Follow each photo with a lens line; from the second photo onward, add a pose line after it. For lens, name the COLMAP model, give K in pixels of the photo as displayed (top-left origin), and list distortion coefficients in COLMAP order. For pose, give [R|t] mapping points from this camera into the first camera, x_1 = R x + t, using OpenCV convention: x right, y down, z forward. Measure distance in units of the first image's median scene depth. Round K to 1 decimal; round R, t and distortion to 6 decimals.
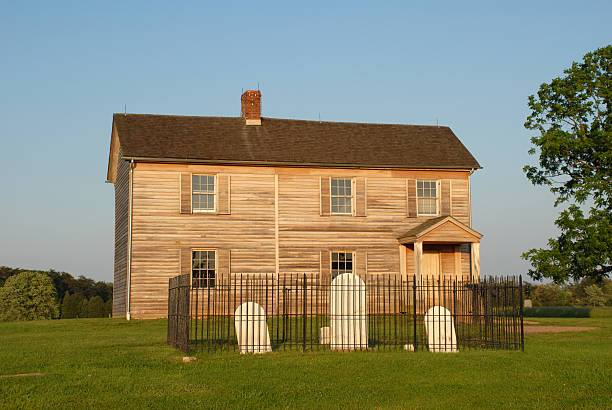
lens RADIAL K [[1019.1, 0, 306.0], [0, 1019.1, 205.0], [0, 0, 1]] dist [0.183559, -0.012748]
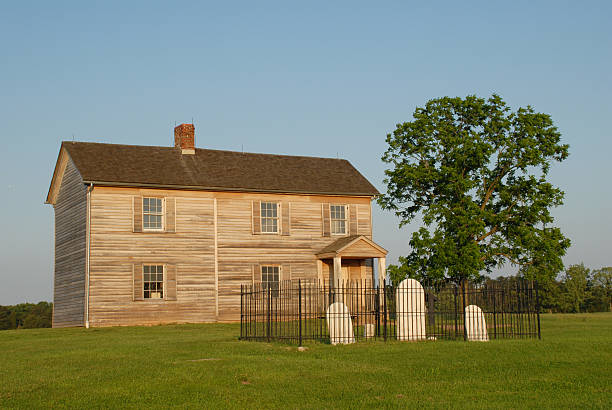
lens RADIAL K [[930.1, 0, 306.0], [0, 930.1, 205.0], [0, 0, 1]] dist [0.175244, 0.018483]
pose [[0.977924, 0.011038, 0.208671, -0.146156], [-0.006122, 0.999689, -0.024190, 0.002308], [-0.208873, 0.022378, 0.977687, -0.041478]]
